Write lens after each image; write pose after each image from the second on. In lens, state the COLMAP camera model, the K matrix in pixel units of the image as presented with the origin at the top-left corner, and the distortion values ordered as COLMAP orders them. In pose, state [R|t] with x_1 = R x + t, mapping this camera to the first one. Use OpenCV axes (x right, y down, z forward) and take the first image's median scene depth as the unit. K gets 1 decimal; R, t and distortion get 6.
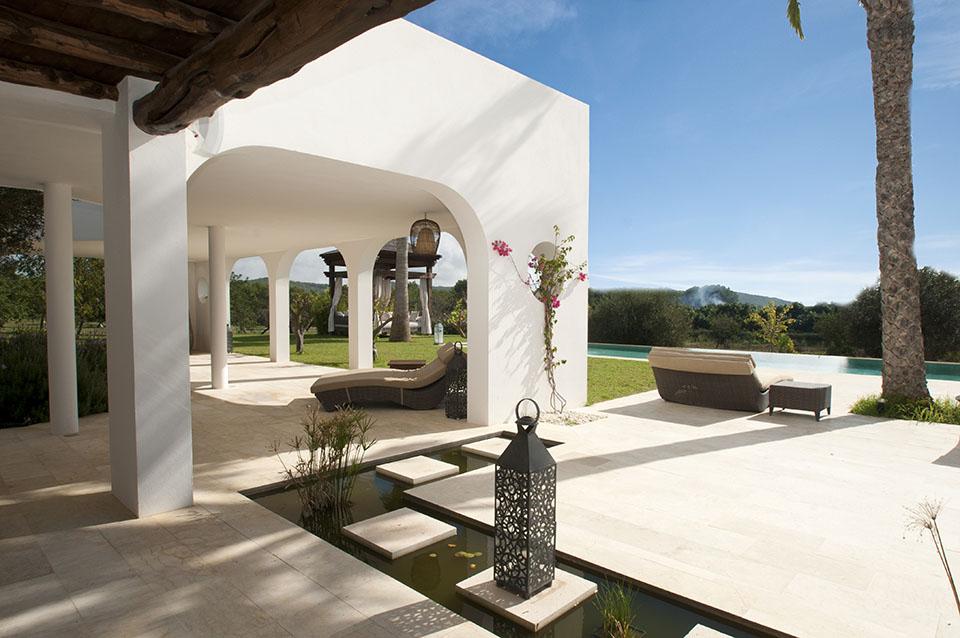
lens RADIAL K [[572.0, 0, 469.2], [0, 572.0, 335.5], [0, 0, 1]] dist [-0.002468, -0.001546]
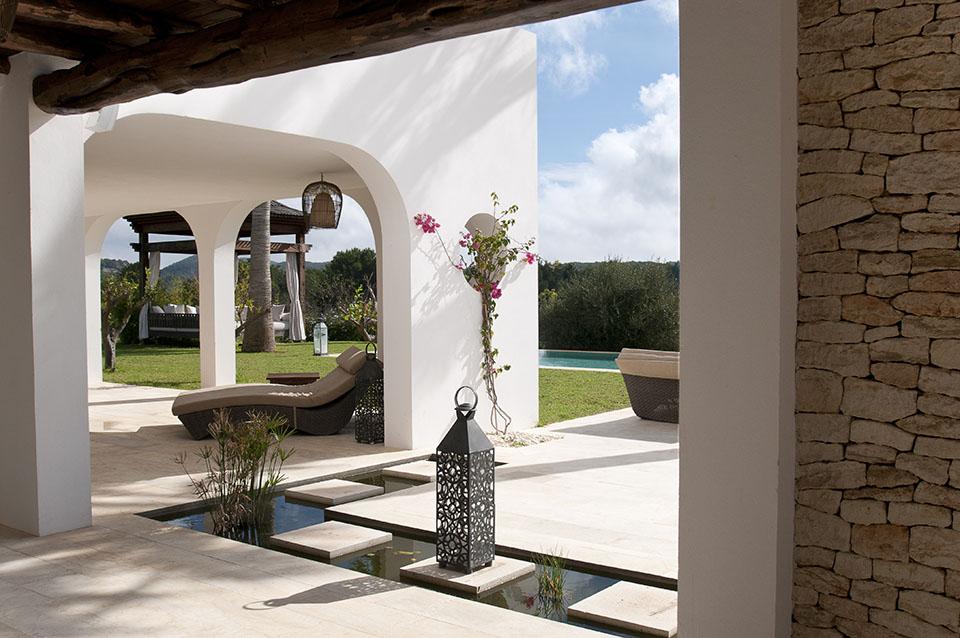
lens RADIAL K [[950.4, 0, 480.0], [0, 950.4, 319.0], [0, 0, 1]] dist [0.000737, -0.000524]
pose [[0.991706, -0.012185, 0.127947, -0.035055], [0.015457, 0.999578, -0.024607, 0.011179], [-0.127593, 0.026381, 0.991476, -0.273439]]
